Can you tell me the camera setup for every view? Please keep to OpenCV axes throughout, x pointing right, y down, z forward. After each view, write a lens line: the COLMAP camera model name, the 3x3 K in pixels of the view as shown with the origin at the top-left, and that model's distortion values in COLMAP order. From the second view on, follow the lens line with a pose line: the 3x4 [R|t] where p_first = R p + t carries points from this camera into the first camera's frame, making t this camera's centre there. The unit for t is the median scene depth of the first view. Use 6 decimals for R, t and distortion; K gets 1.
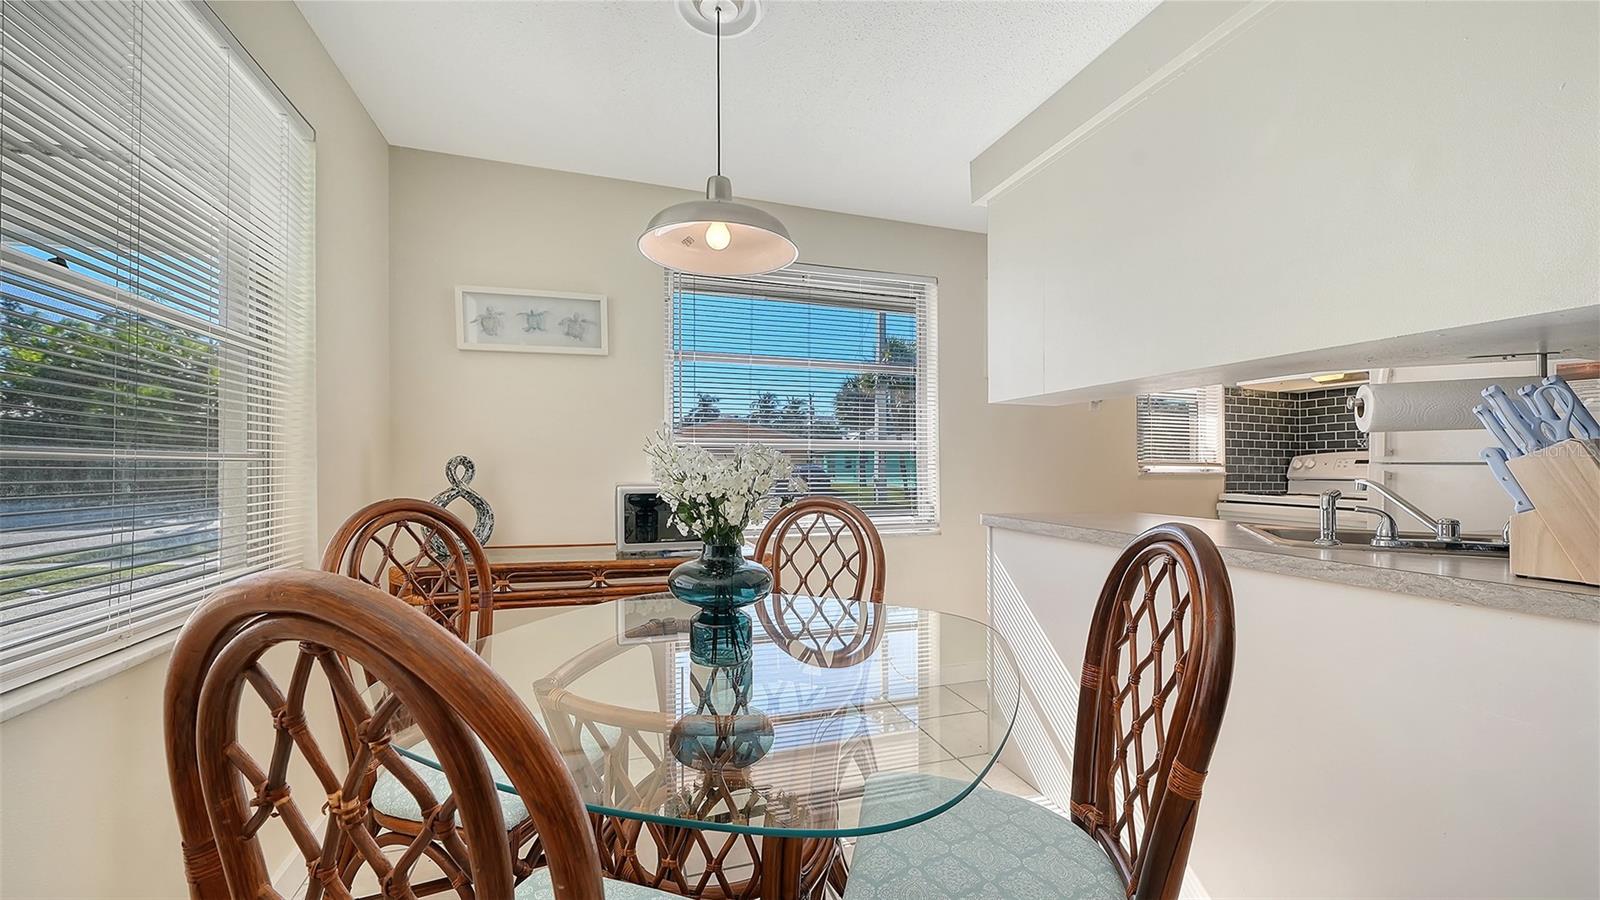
lens RADIAL K [[598.6, 0, 794.3], [0, 598.6, 457.5], [0, 0, 1]] dist [-0.009908, 0.000106]
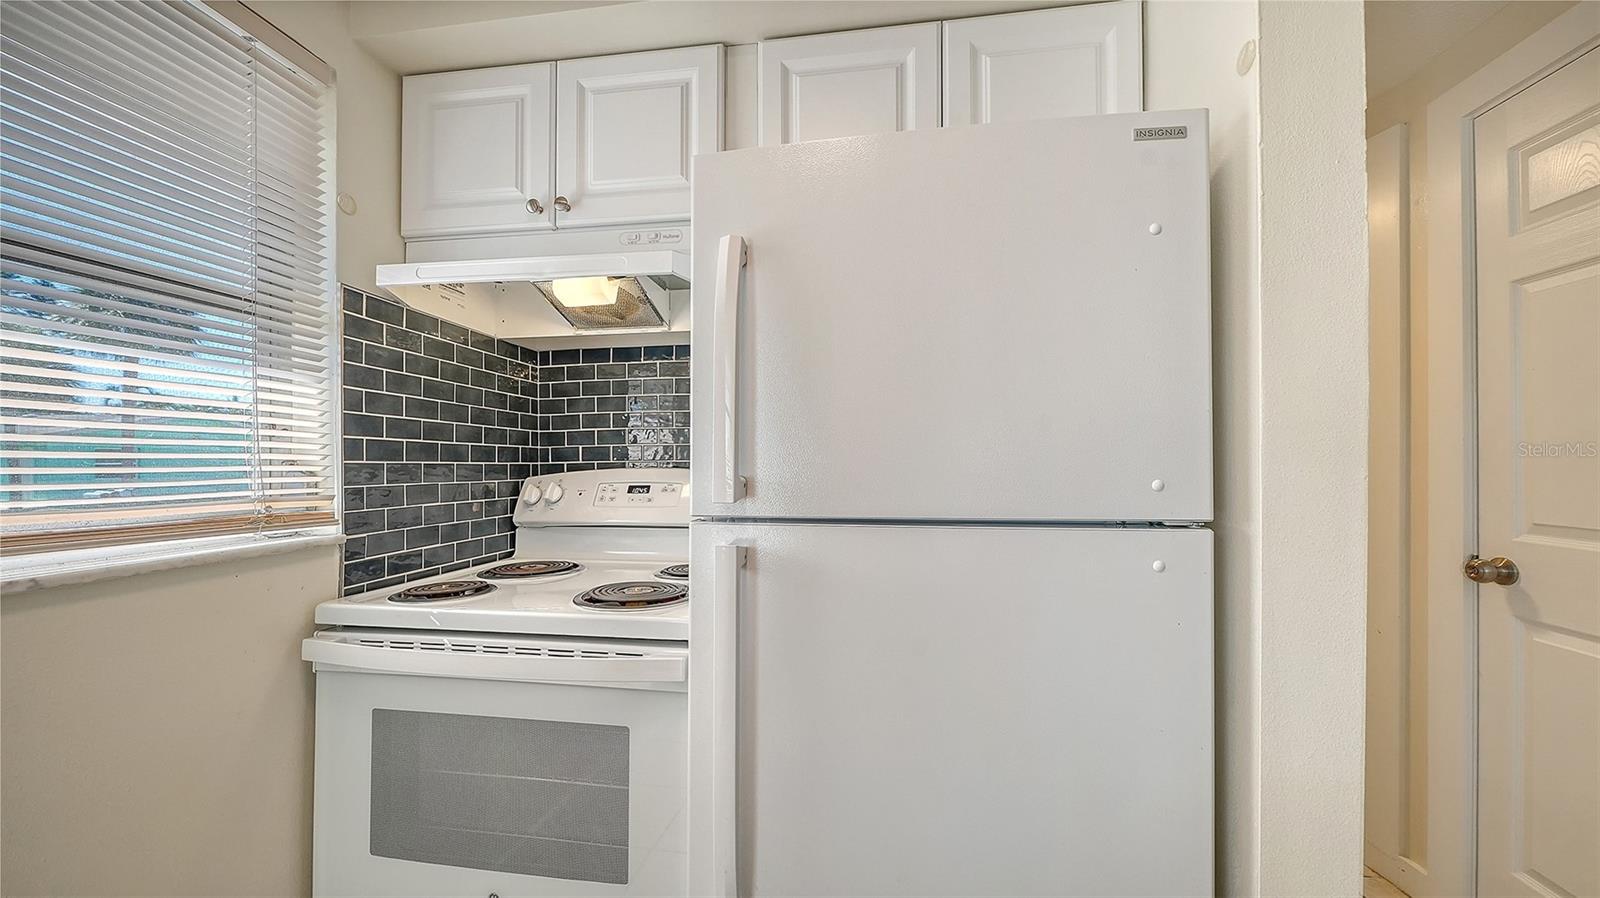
lens RADIAL K [[563.5, 0, 804.5], [0, 563.5, 451.8], [0, 0, 1]] dist [0.002615, -0.000218]
pose [[0.436519, 0.006377, 0.899673, 0.536510], [-0.000927, 0.999978, -0.006638, -0.020245], [-0.899695, 0.002064, 0.436515, 0.607811]]
